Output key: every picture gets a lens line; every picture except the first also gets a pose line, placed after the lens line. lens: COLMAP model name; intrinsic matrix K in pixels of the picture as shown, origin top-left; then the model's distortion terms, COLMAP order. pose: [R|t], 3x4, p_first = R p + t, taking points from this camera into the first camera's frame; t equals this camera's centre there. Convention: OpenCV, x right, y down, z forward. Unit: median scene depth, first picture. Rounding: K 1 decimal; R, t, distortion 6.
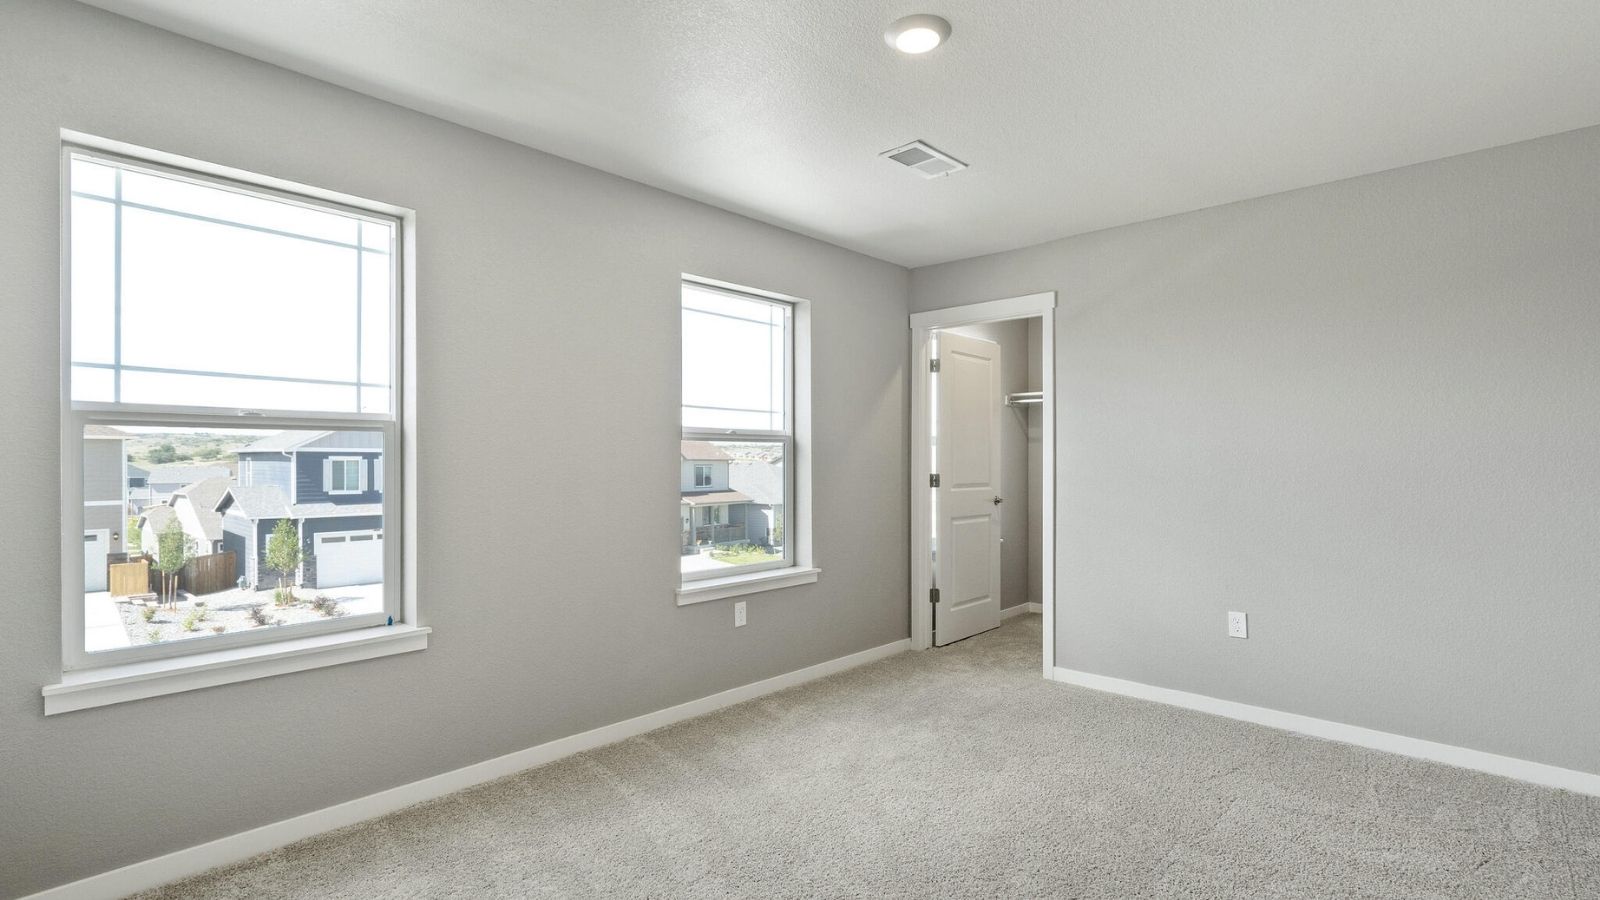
lens RADIAL K [[677.6, 0, 800.4], [0, 677.6, 487.7], [0, 0, 1]] dist [0.000565, 0.000229]
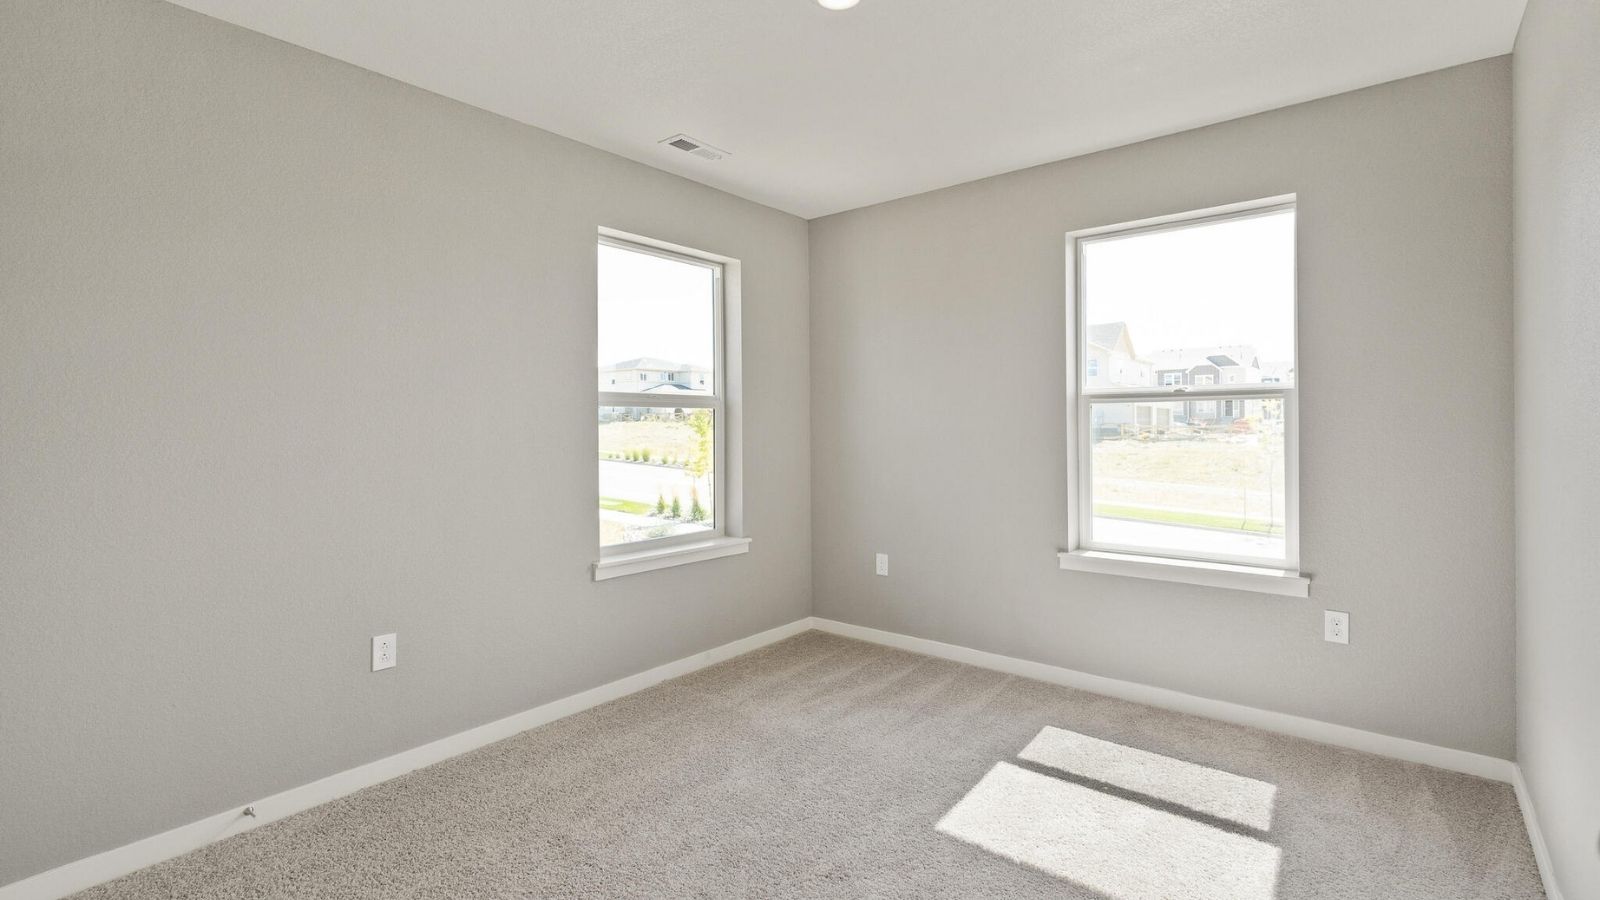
lens RADIAL K [[728.2, 0, 796.7], [0, 728.2, 450.0], [0, 0, 1]] dist [-0.001319, 0.000735]
pose [[0.991283, -0.006559, 0.131587, -0.085692], [0.007510, 0.999949, -0.006729, 0.003143], [-0.131536, 0.007659, 0.991282, -0.081937]]
